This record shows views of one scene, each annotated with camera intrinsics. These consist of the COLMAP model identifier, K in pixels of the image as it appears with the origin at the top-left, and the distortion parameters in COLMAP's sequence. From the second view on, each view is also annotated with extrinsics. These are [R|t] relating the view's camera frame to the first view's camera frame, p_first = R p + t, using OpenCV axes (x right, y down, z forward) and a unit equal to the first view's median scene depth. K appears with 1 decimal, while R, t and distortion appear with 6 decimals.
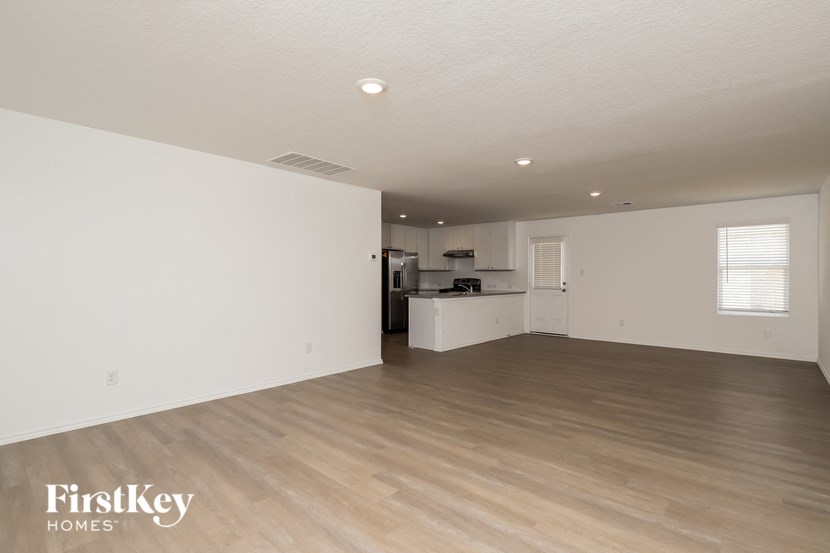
lens RADIAL K [[392.6, 0, 418.8], [0, 392.6, 279.0], [0, 0, 1]] dist [-0.009925, -0.000386]
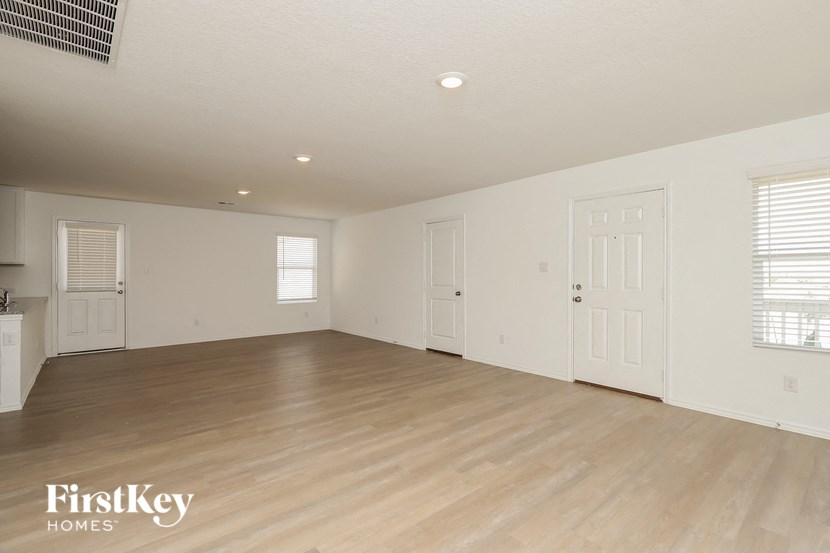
lens RADIAL K [[392.6, 0, 421.1], [0, 392.6, 271.8], [0, 0, 1]] dist [-0.009925, -0.000386]
pose [[0.133782, 0.006570, 0.990989, -0.463764], [0.007296, 0.999944, -0.007614, -0.001816], [-0.990984, 0.008249, 0.133727, 0.396939]]
